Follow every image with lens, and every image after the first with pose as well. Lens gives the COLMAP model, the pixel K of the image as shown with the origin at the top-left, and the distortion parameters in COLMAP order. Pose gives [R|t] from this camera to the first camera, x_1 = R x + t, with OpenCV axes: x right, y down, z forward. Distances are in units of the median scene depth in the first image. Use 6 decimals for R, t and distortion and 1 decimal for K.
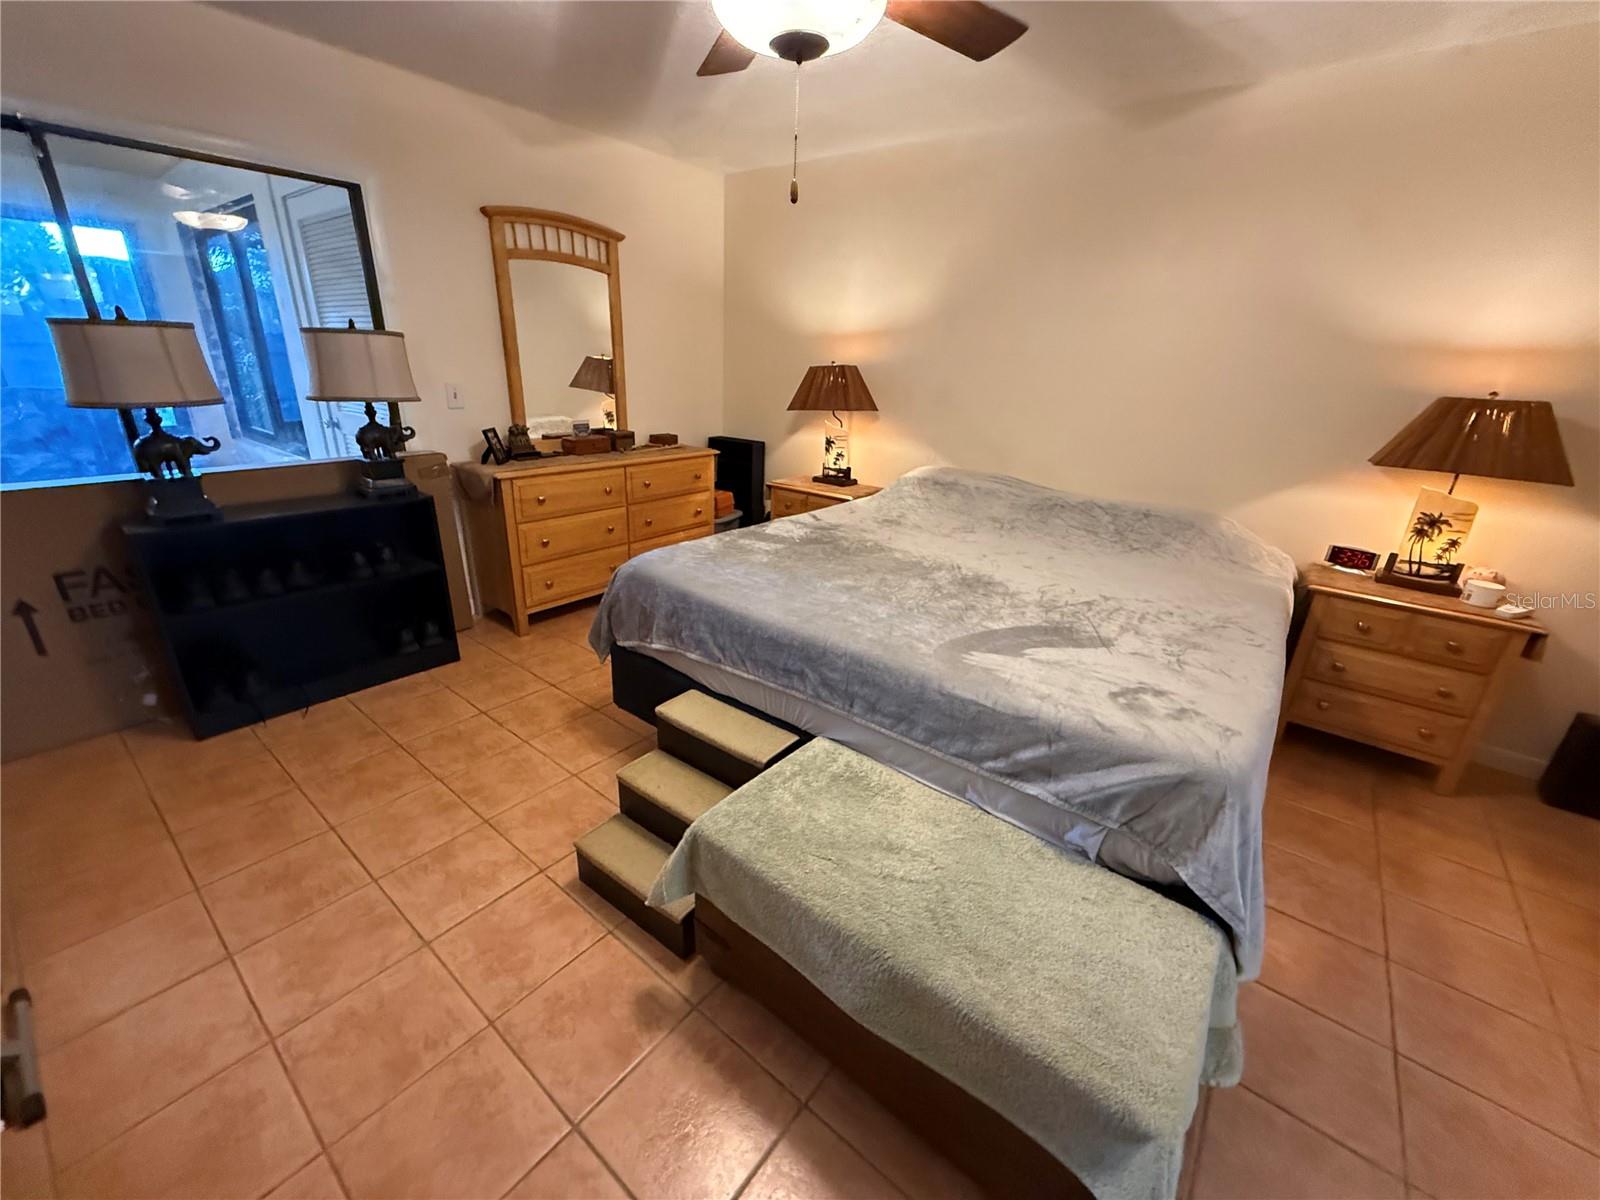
lens RADIAL K [[637.4, 0, 793.9], [0, 637.4, 604.4], [0, 0, 1]] dist [-0.000515, 0.000245]
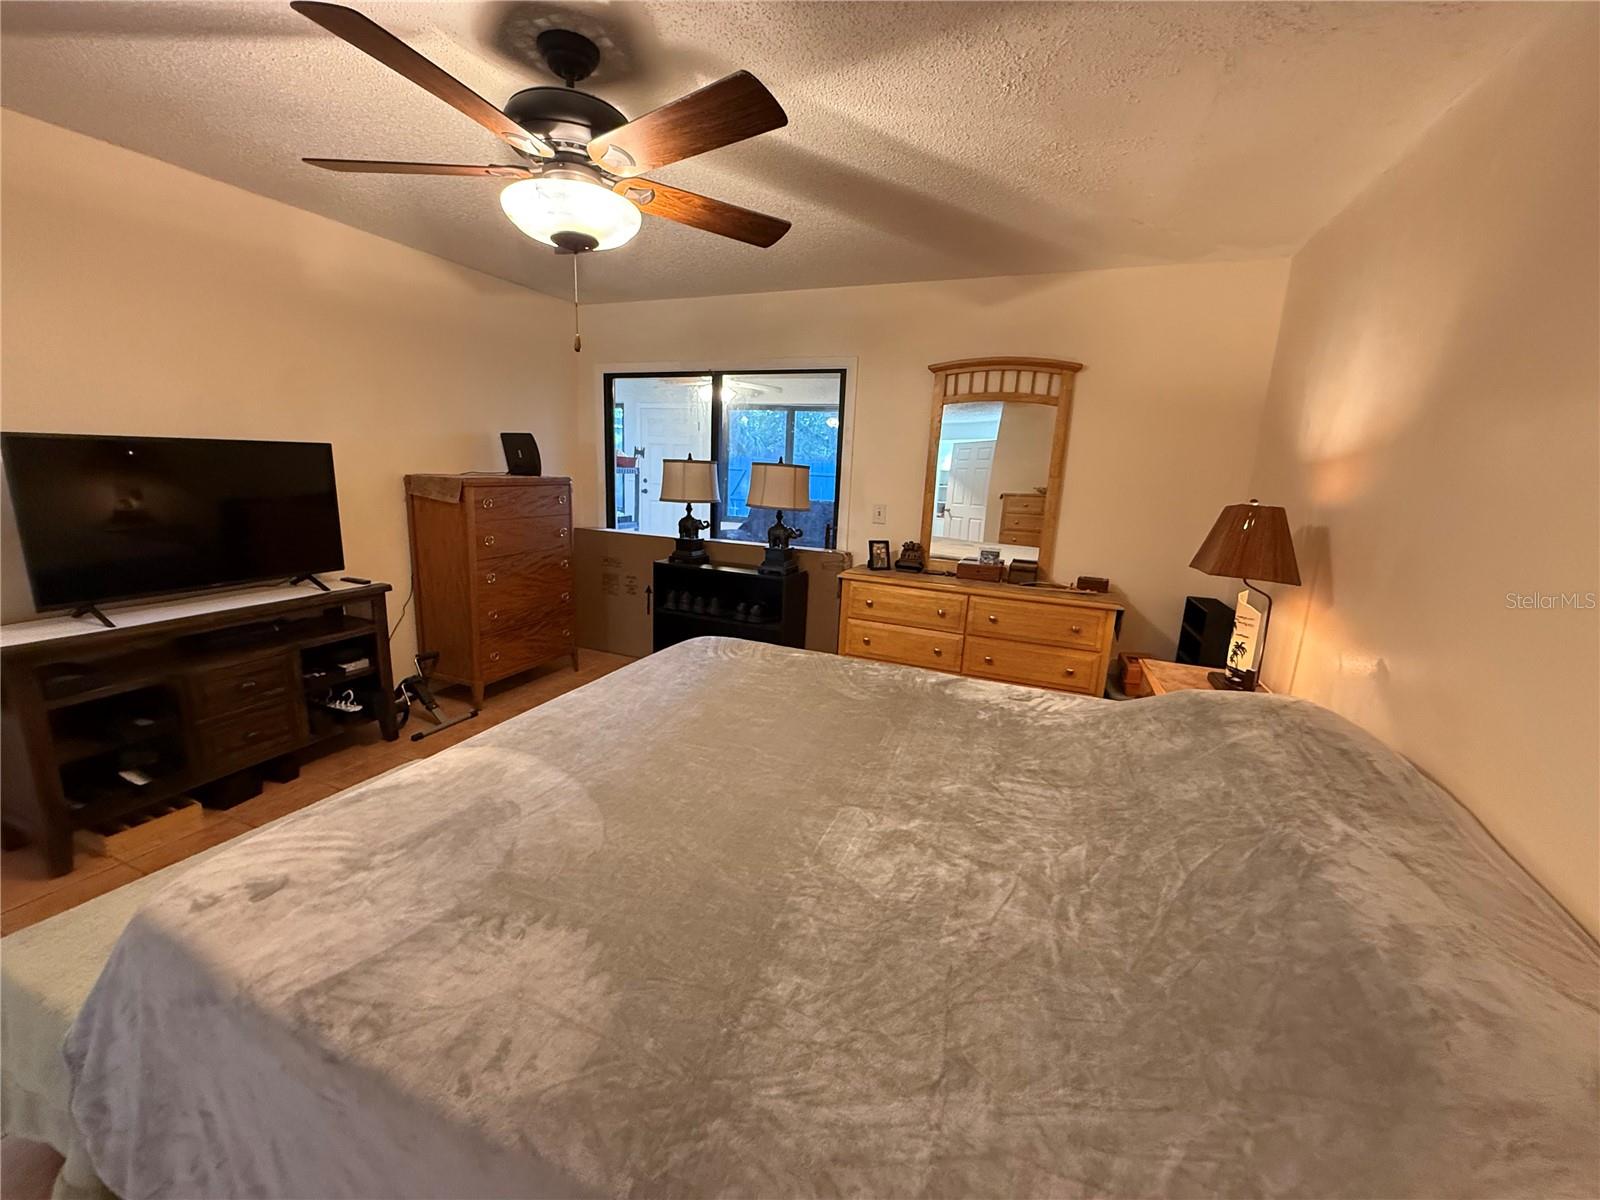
lens RADIAL K [[637.4, 0, 798.6], [0, 637.4, 609.5], [0, 0, 1]] dist [-0.000515, 0.000245]
pose [[0.286879, 0.191842, -0.938561, 0.588158], [-0.377774, 0.923001, 0.073192, -0.176654], [0.880334, 0.333566, 0.337262, 0.478115]]
